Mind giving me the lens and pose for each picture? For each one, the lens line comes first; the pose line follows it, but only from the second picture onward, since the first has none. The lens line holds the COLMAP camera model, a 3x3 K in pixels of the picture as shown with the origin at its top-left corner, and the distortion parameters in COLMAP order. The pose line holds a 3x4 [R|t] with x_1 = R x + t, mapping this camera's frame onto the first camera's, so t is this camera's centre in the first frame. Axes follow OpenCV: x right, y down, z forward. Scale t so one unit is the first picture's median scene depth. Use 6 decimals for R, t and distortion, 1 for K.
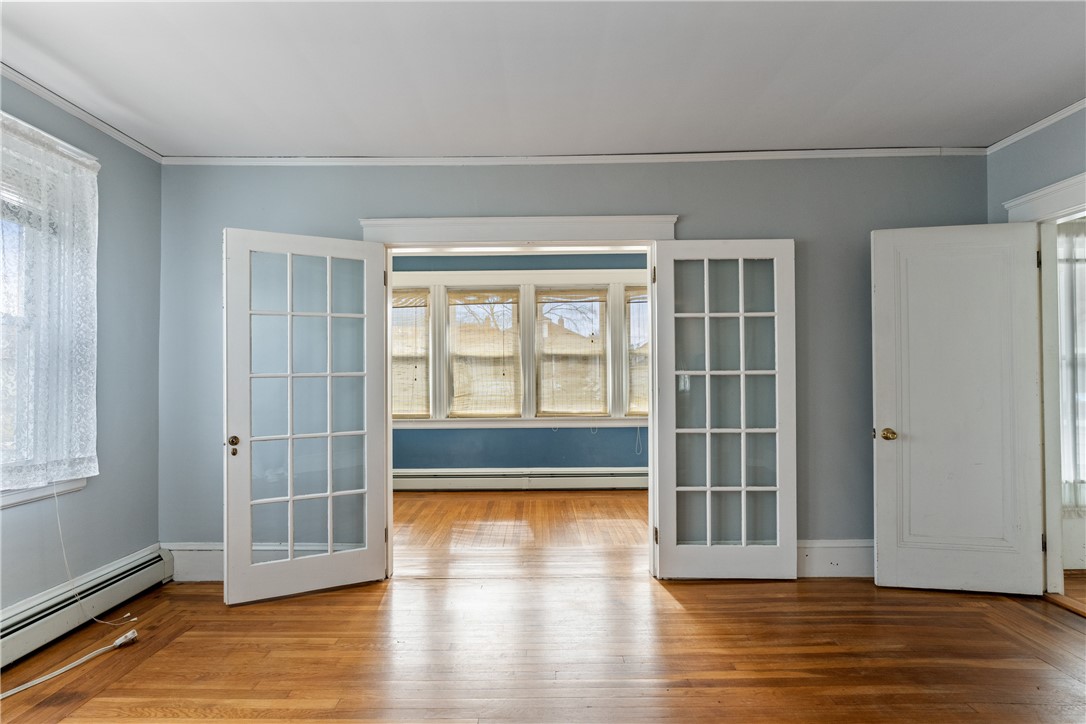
lens RADIAL K [[519.1, 0, 539.3], [0, 519.1, 367.8], [0, 0, 1]] dist [0.002190, 0.000230]
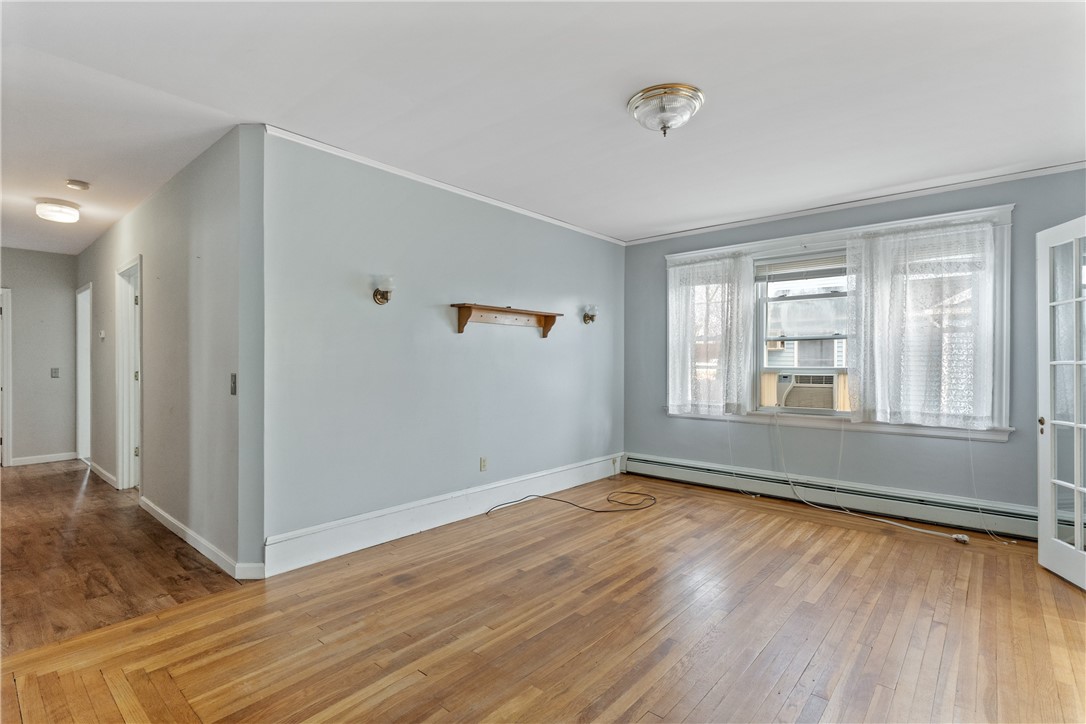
lens RADIAL K [[519.1, 0, 539.3], [0, 519.1, 367.8], [0, 0, 1]] dist [0.002190, 0.000230]
pose [[-0.650512, 0.011018, -0.759416, 0.871981], [0.016335, 0.999866, 0.000514, 0.006312], [0.759320, -0.012071, -0.650605, 0.816266]]
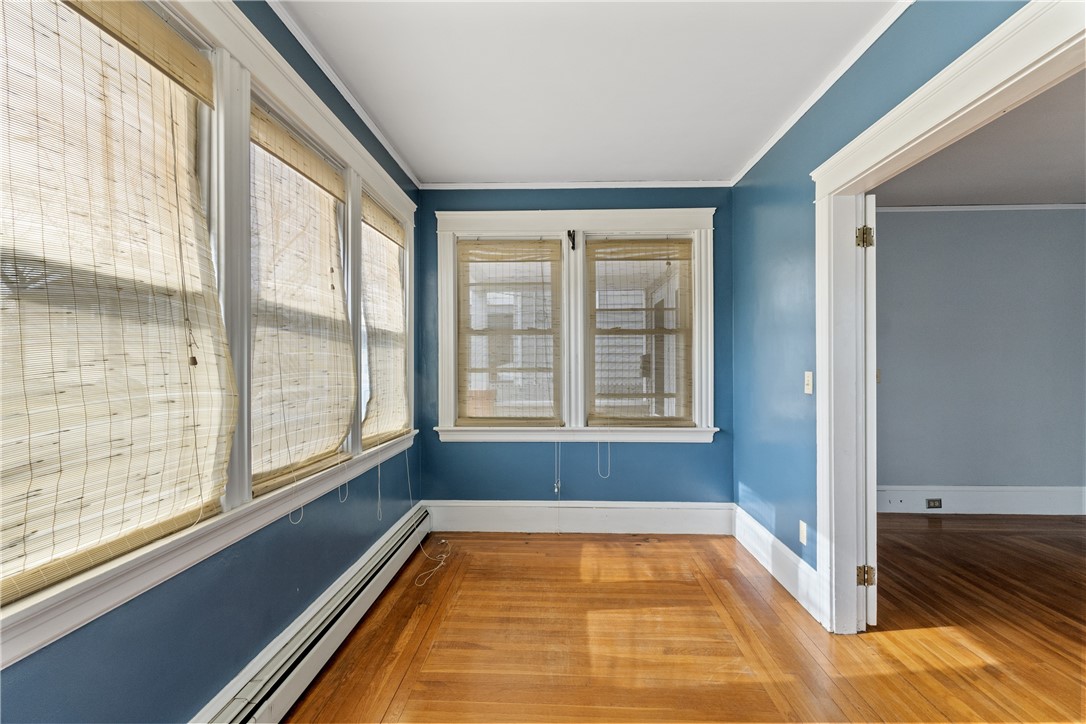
lens RADIAL K [[508.7, 0, 543.0], [0, 508.7, 362.0], [0, 0, 1]] dist [0.002279, 0.000424]
pose [[0.032460, 0.015772, 0.999349, -0.567998], [-0.018460, 0.999714, -0.015178, 0.024611], [-0.999303, -0.017955, 0.032742, 1.495861]]
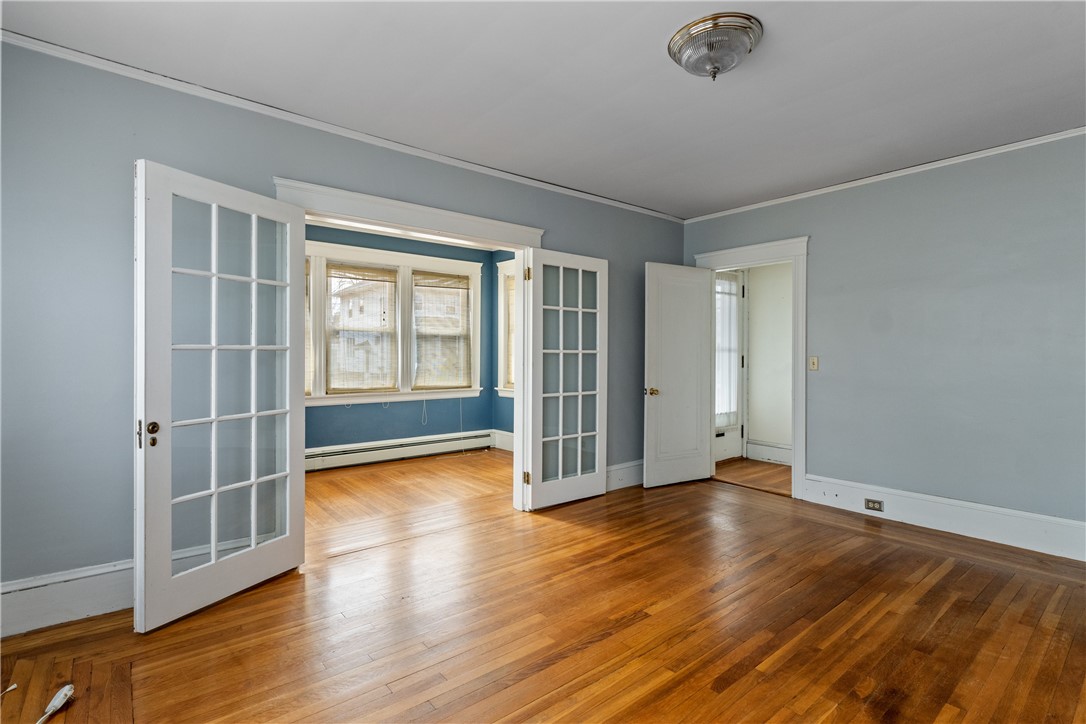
lens RADIAL K [[514.0, 0, 543.8], [0, 514.0, 355.3], [0, 0, 1]] dist [-0.000308, 0.000302]
pose [[0.769559, 0.009267, 0.638509, -0.567105], [-0.020335, 0.999743, 0.009999, 0.007037], [-0.638252, -0.020679, 0.769550, 0.004383]]
